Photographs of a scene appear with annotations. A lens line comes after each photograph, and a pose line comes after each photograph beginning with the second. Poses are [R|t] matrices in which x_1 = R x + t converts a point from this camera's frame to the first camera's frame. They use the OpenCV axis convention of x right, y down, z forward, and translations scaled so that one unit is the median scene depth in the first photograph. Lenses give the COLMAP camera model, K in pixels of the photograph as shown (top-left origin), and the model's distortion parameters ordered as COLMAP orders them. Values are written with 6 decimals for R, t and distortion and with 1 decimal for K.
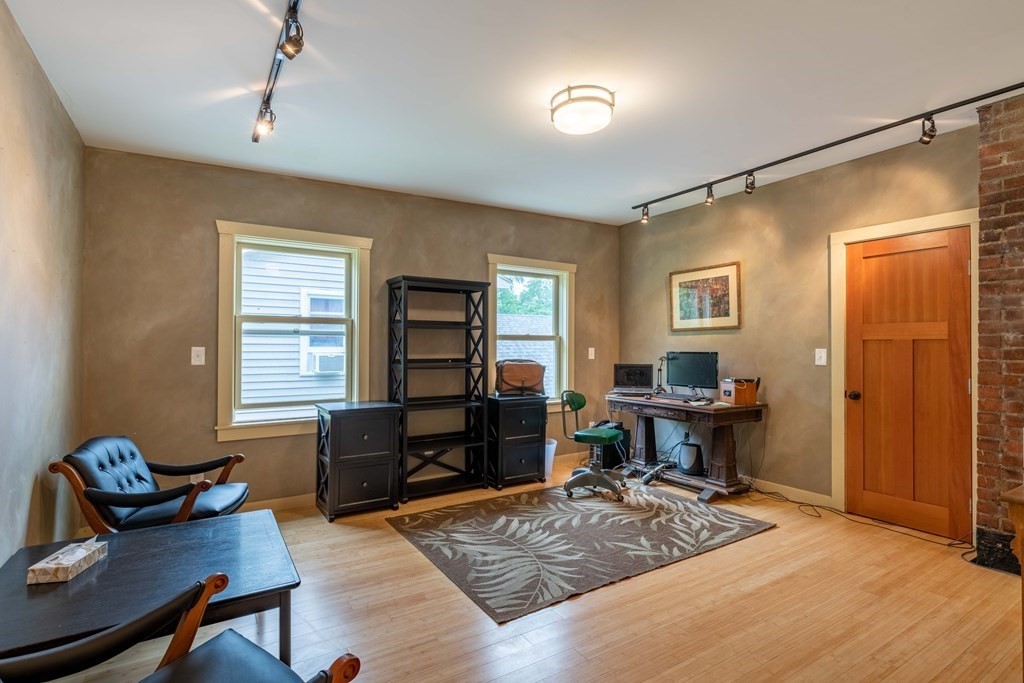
lens RADIAL K [[497.8, 0, 517.1], [0, 497.8, 342.6], [0, 0, 1]] dist [-0.004672, -0.000648]
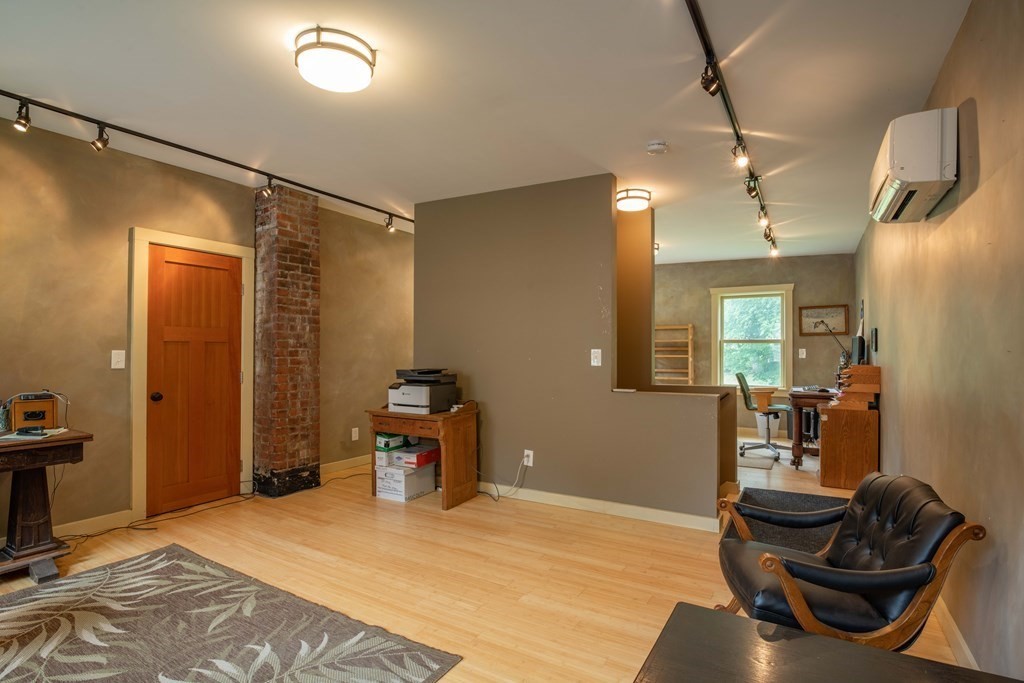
lens RADIAL K [[494.5, 0, 525.9], [0, 494.5, 342.3], [0, 0, 1]] dist [-0.041302, 0.001039]
pose [[-0.468483, 0.008967, 0.883427, -0.537033], [-0.010246, 0.999826, -0.015582, 0.004318], [-0.883413, -0.016352, -0.468310, 0.812558]]
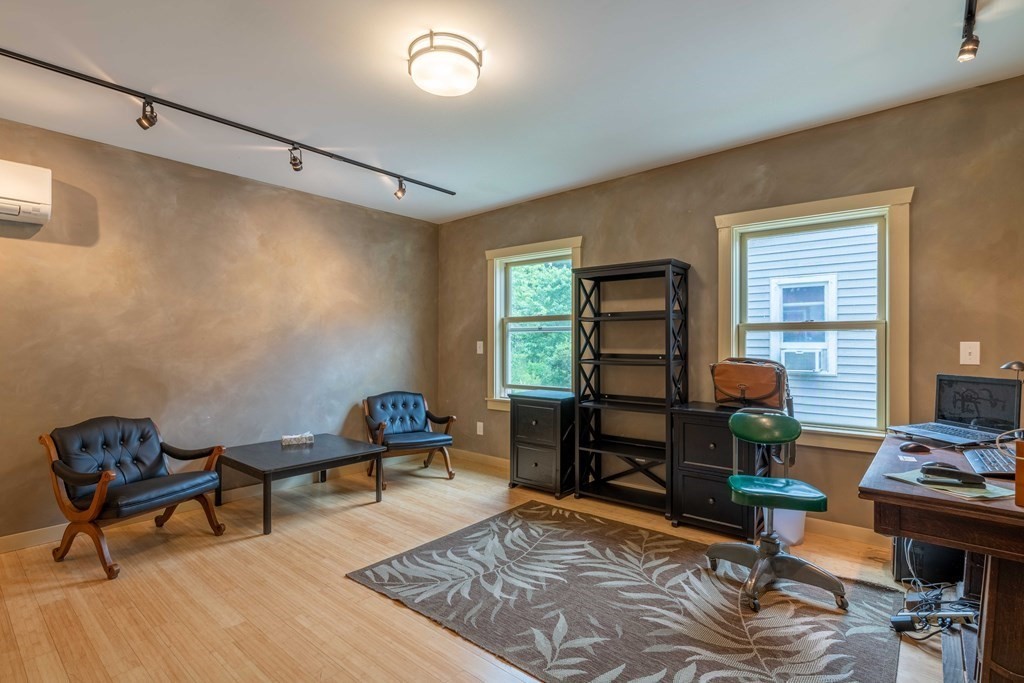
lens RADIAL K [[497.8, 0, 517.1], [0, 497.8, 342.6], [0, 0, 1]] dist [-0.004672, -0.000648]
pose [[0.301706, -0.001612, -0.953400, 0.740932], [0.006864, 0.999976, 0.000482, 0.012029], [0.953376, -0.006690, 0.301710, 0.637638]]
